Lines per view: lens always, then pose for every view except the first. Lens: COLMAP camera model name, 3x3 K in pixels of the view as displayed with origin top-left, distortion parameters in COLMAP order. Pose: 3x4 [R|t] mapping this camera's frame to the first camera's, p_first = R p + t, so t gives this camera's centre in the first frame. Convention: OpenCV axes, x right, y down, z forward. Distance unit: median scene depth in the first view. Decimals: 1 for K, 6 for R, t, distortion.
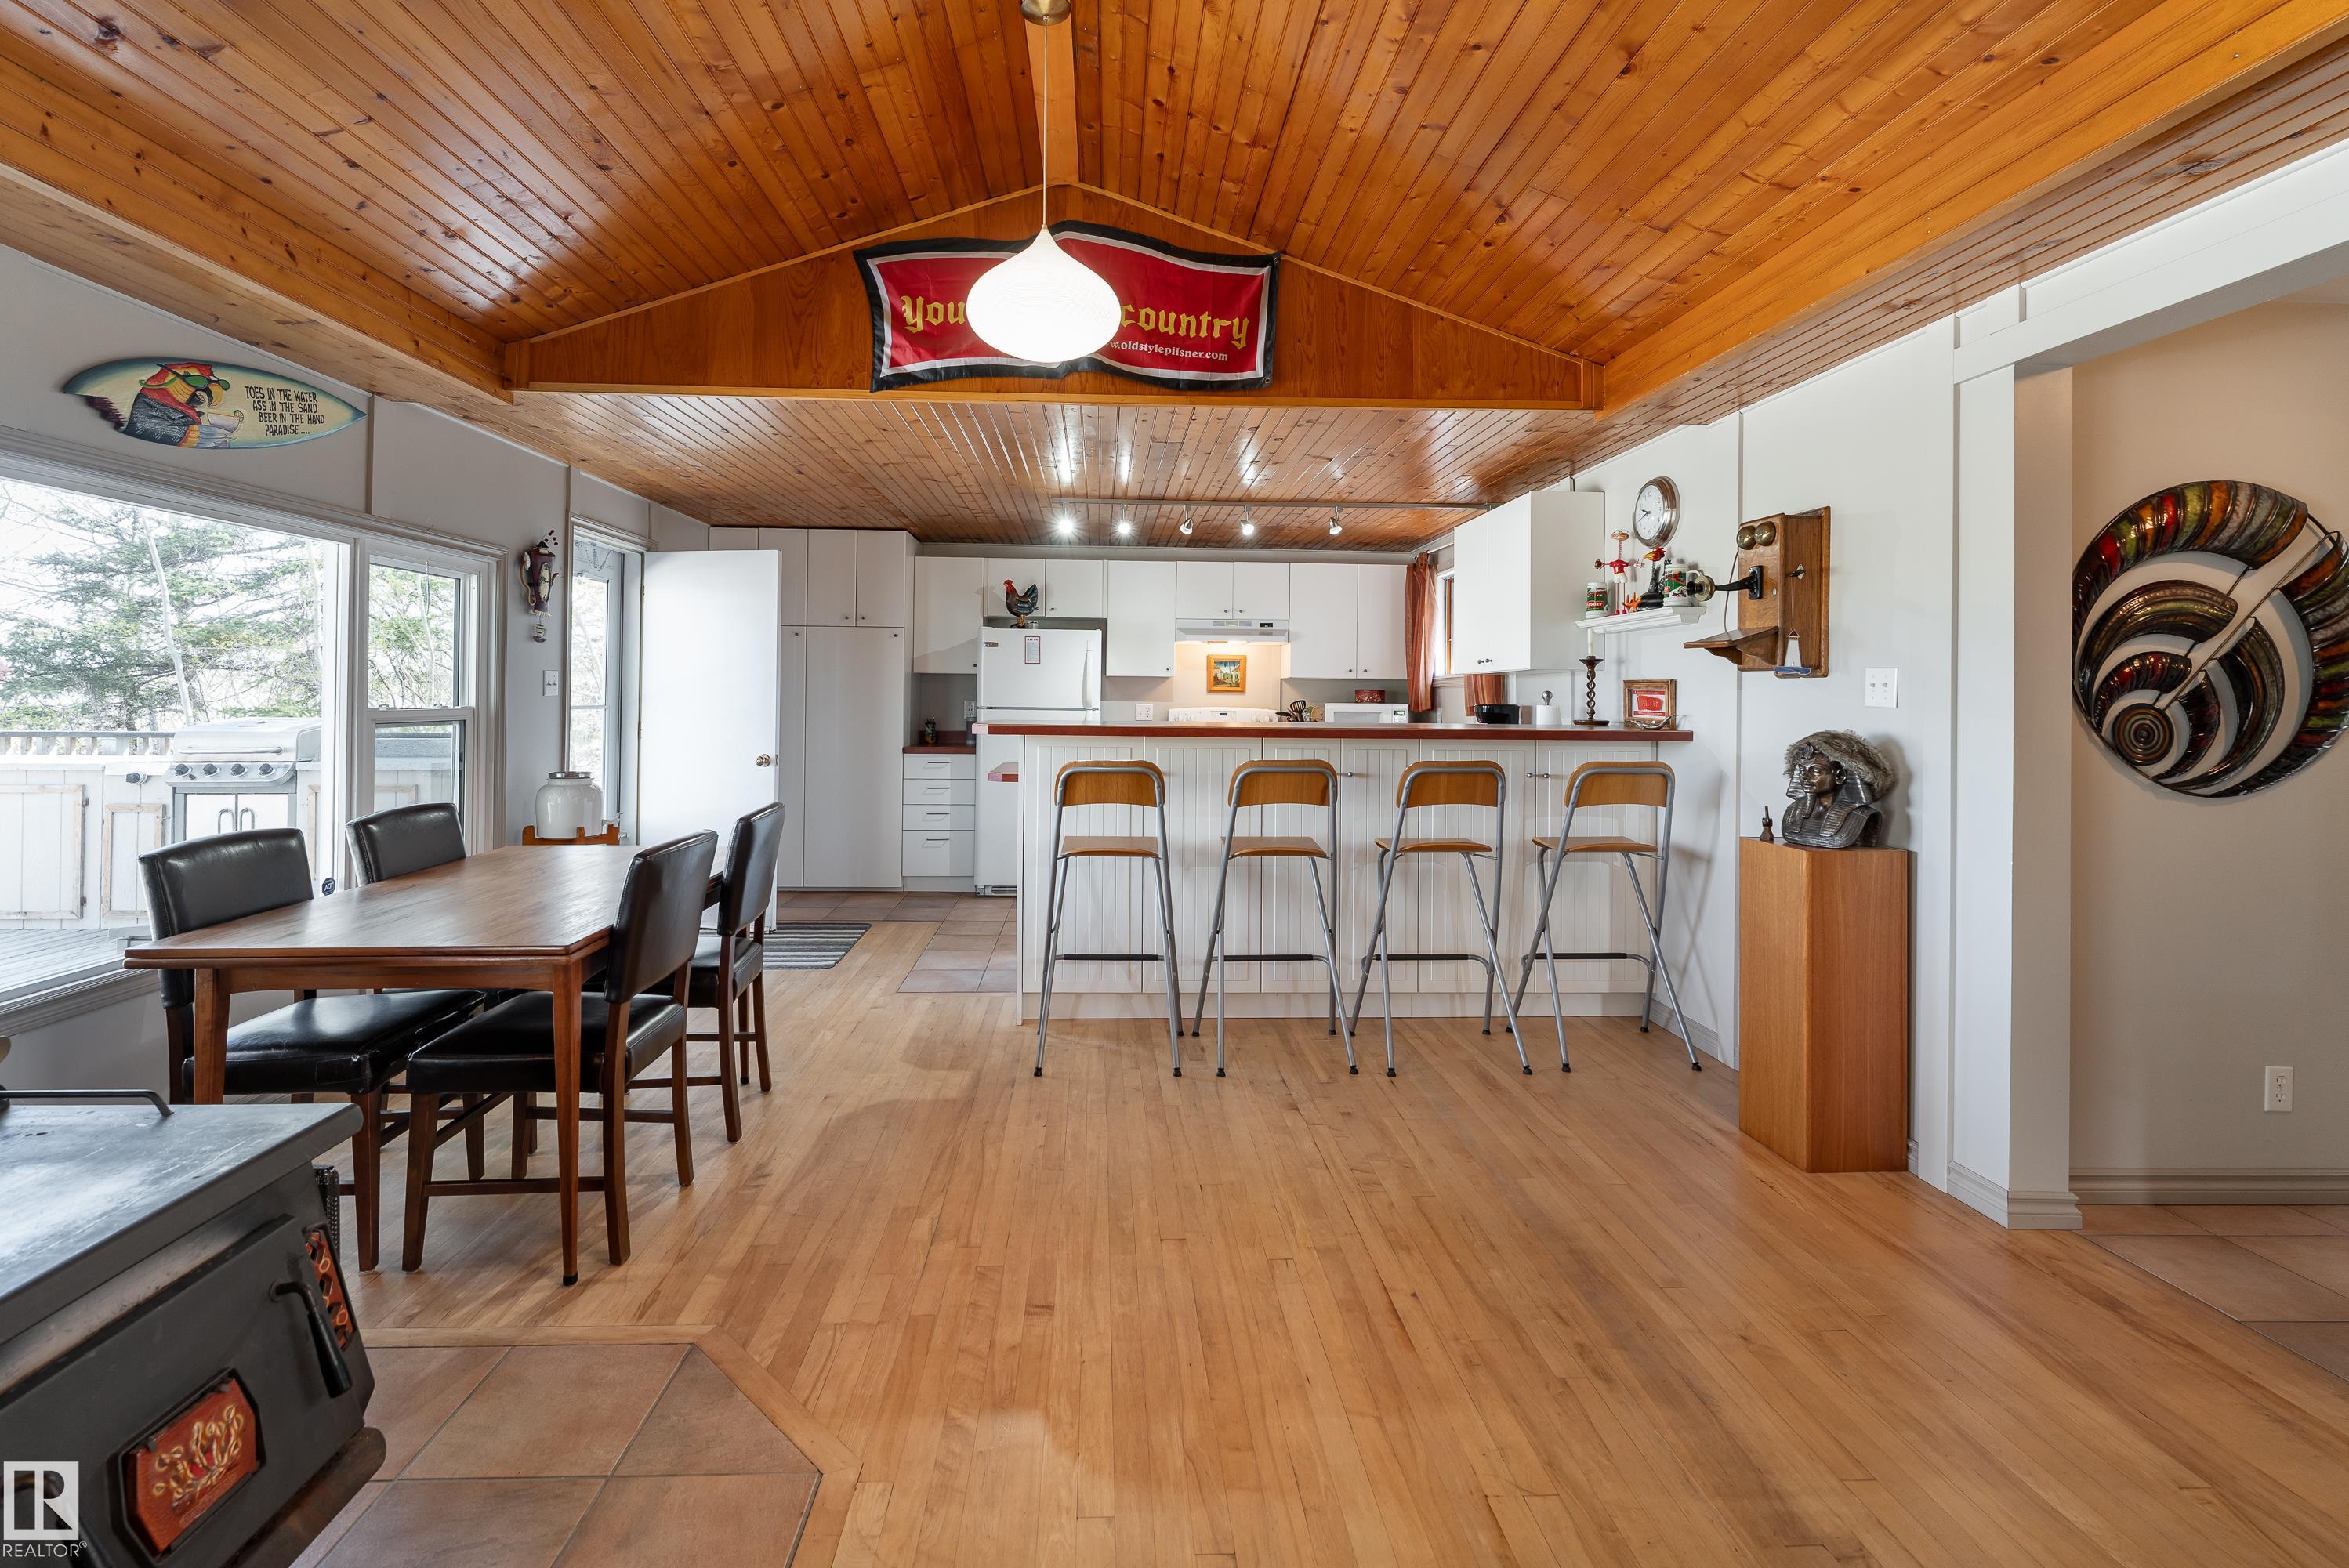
lens RADIAL K [[1003.8, 0, 1156.5], [0, 1003.8, 693.8], [0, 0, 1]] dist [-0.002930, 0.000293]
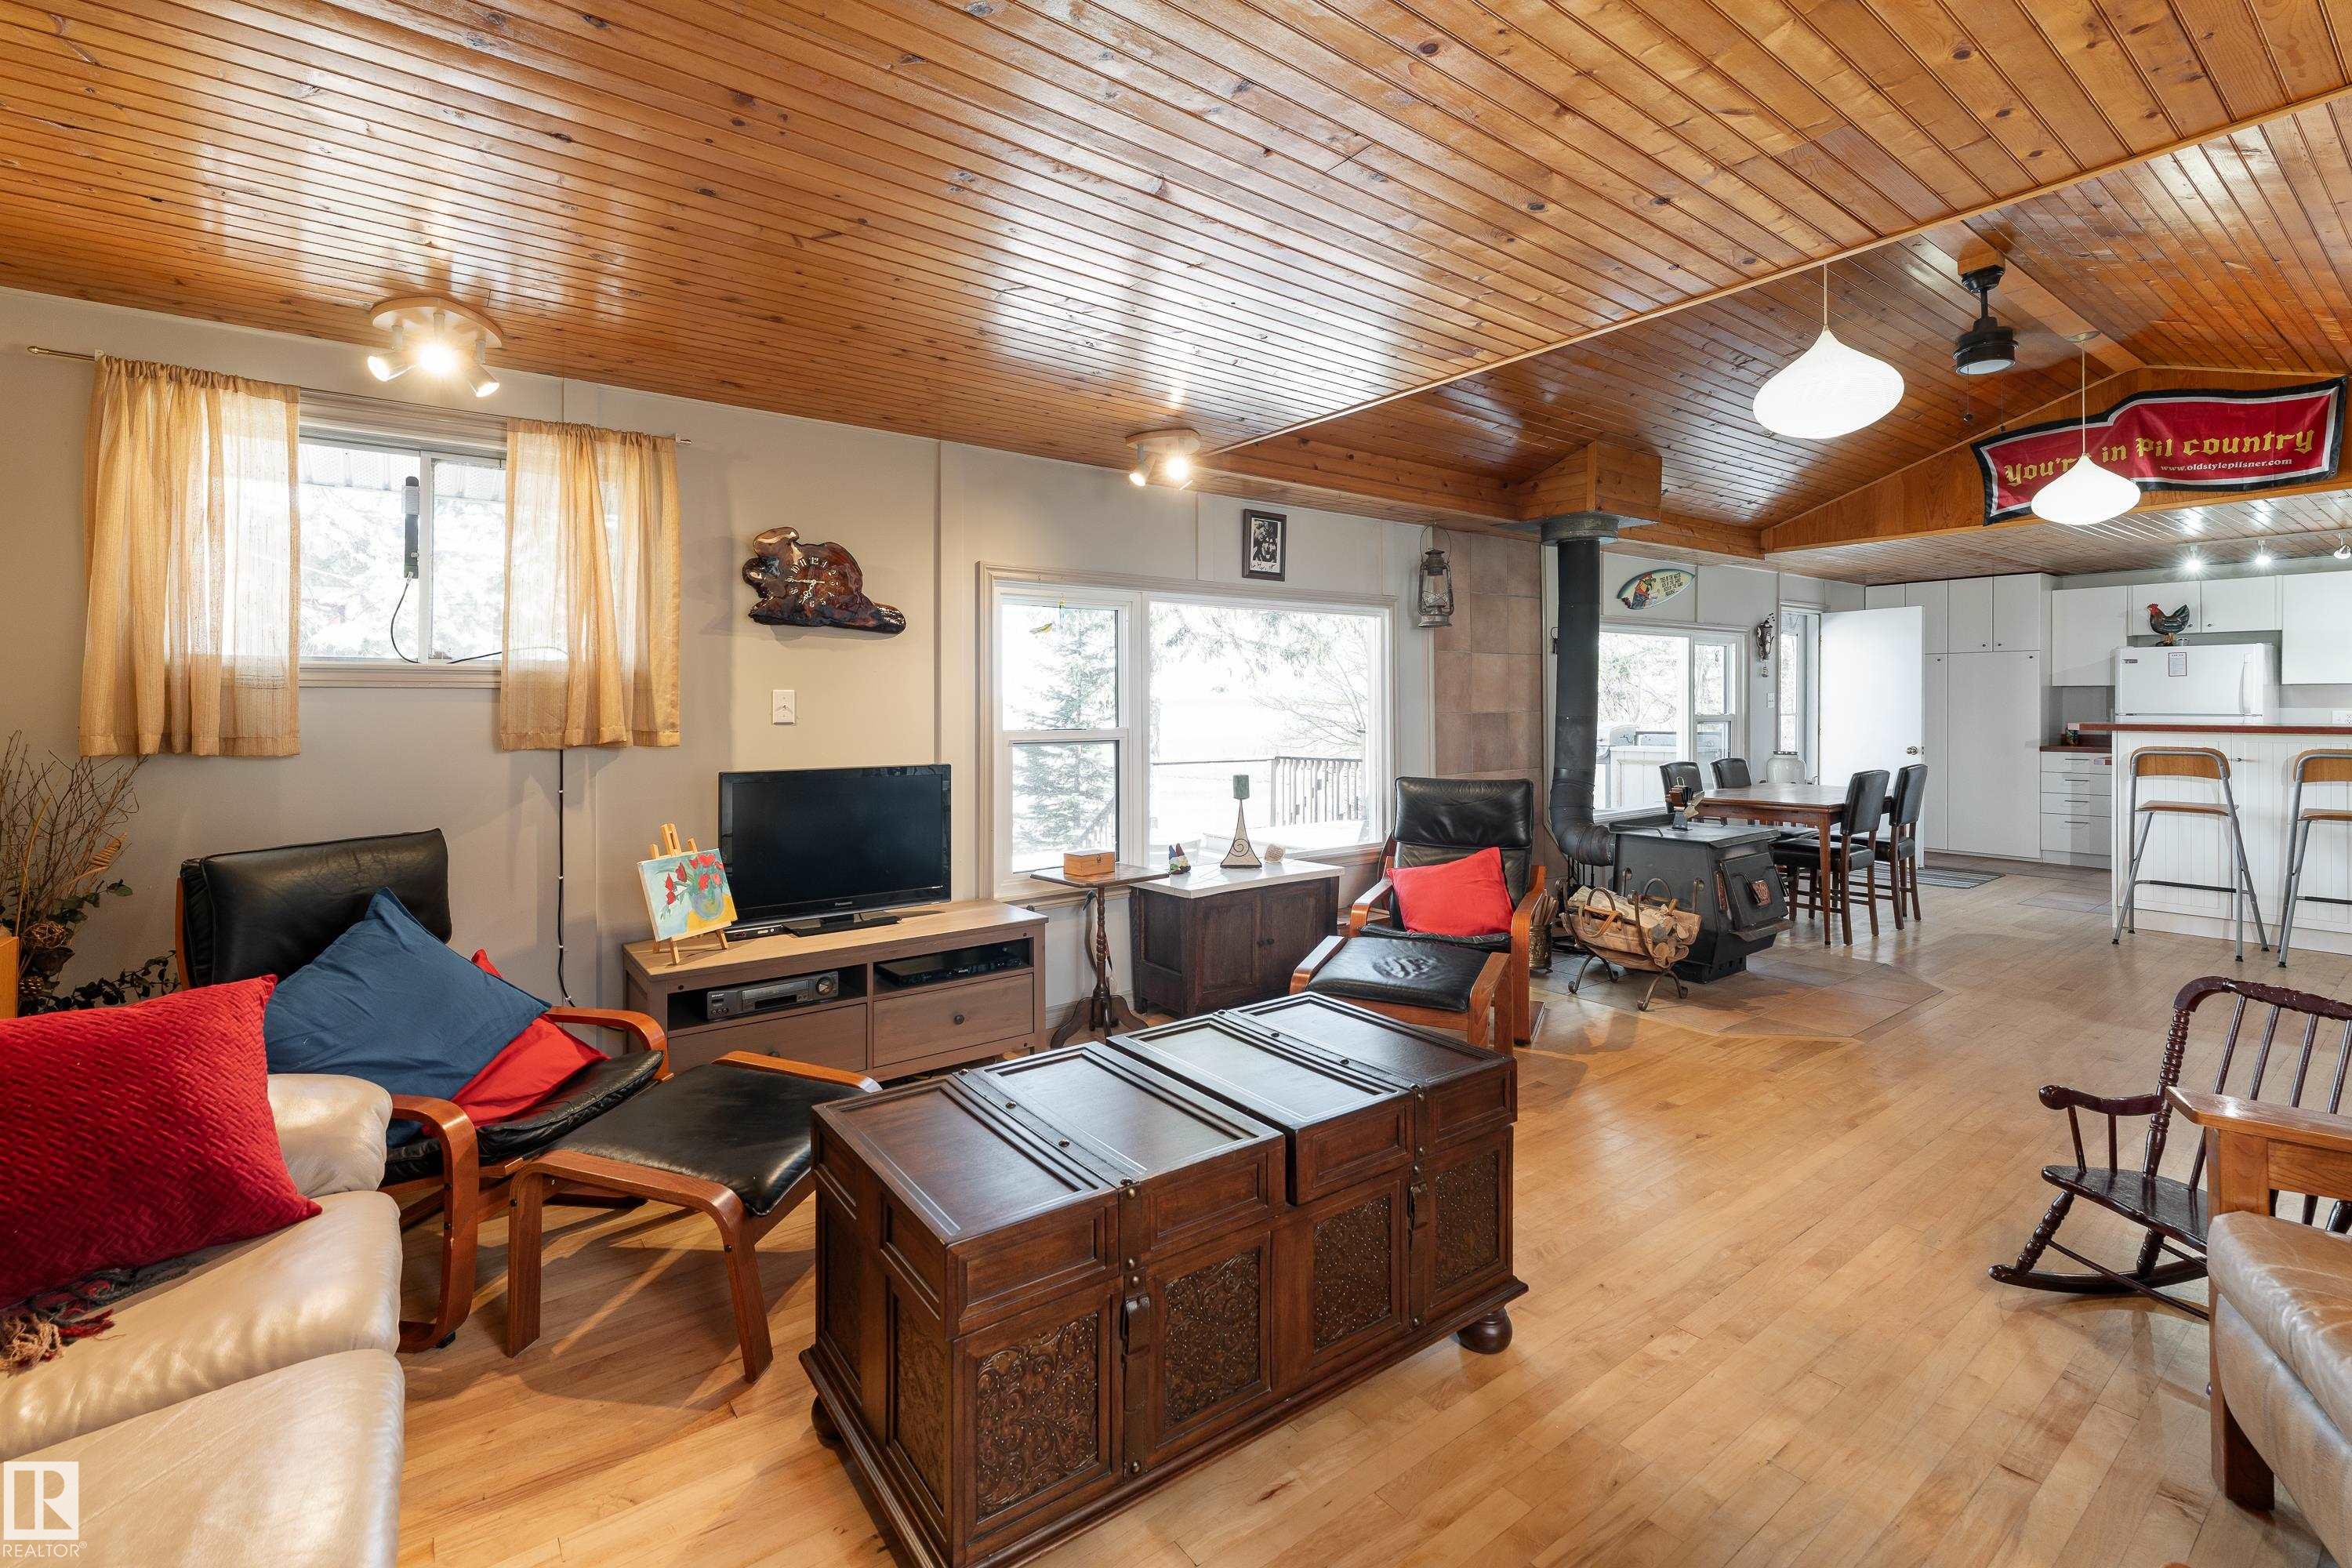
lens RADIAL K [[1005.2, 0, 1187.7], [0, 1005.2, 706.2], [0, 0, 1]] dist [-0.002930, 0.000293]
pose [[0.545096, -0.009002, -0.838325, 0.397388], [0.010755, 0.999935, -0.003744, -0.006490], [0.838304, -0.006976, 0.545158, -1.043345]]
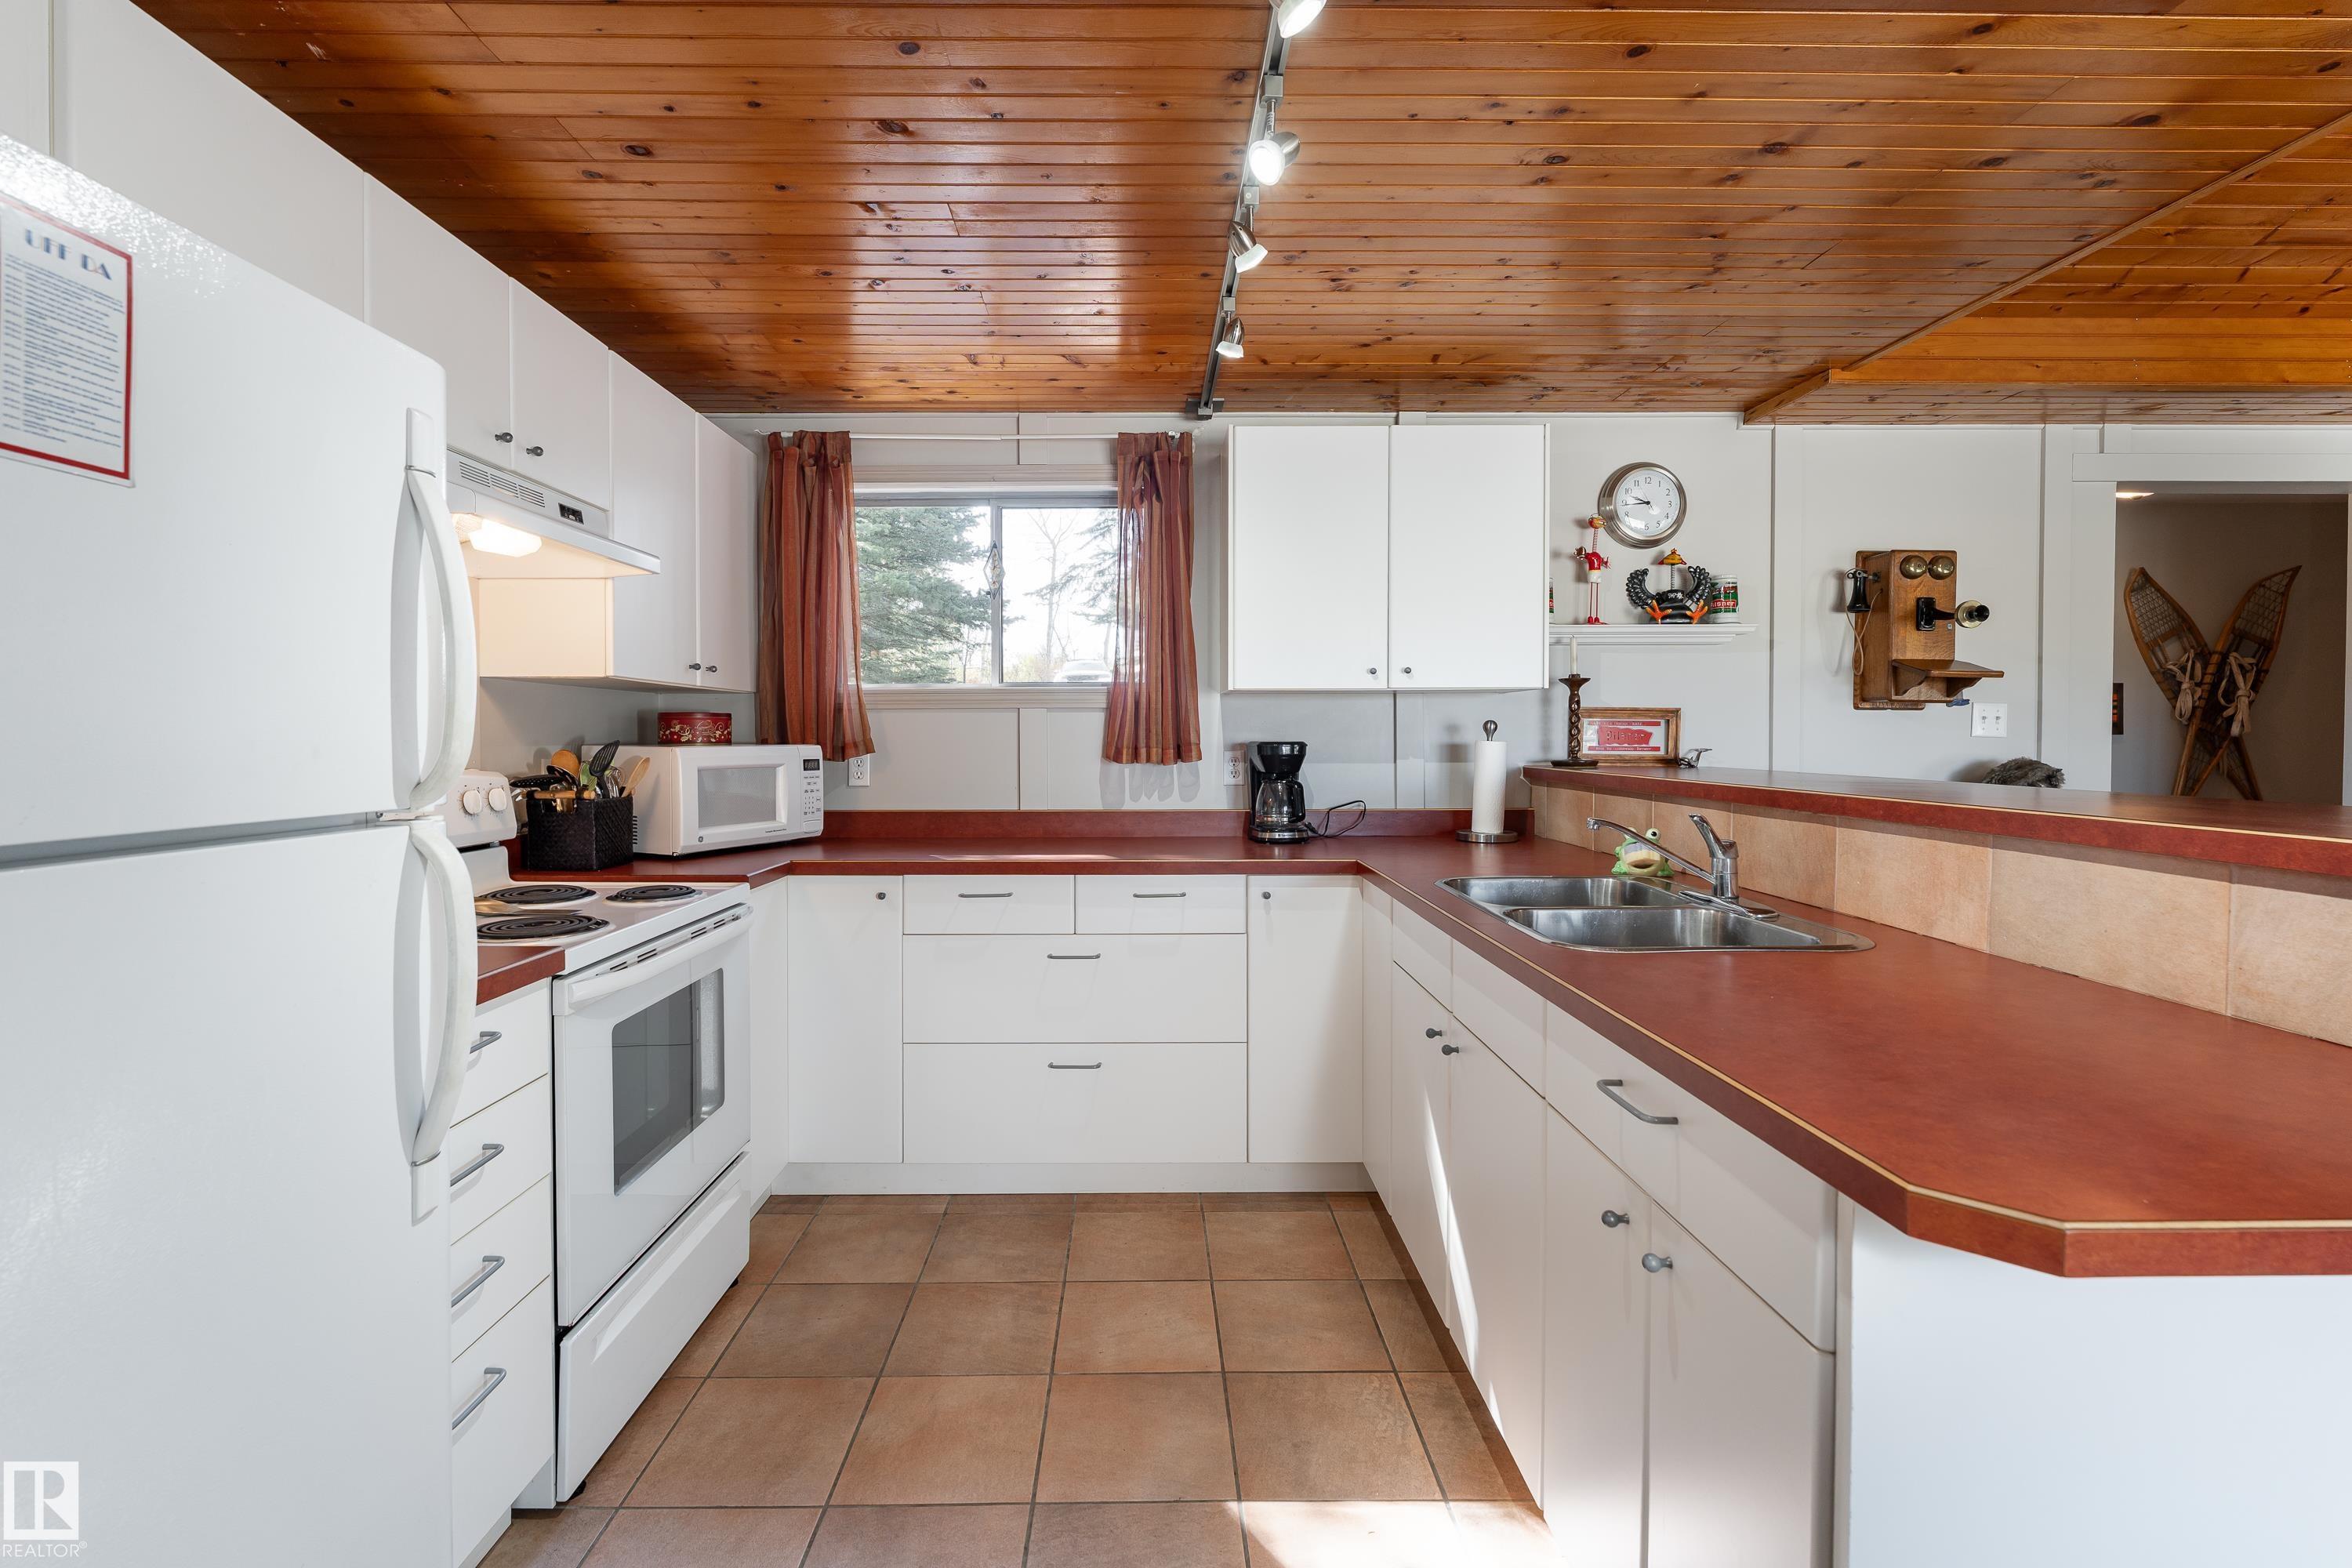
lens RADIAL K [[1005.2, 0, 1155.3], [0, 1005.2, 743.3], [0, 0, 1]] dist [-0.002930, 0.000293]
pose [[0.038145, -0.017230, 0.999124, -1.125390], [-0.004300, 0.999839, 0.017407, 0.010148], [-0.999263, -0.004960, 0.038065, 4.665077]]
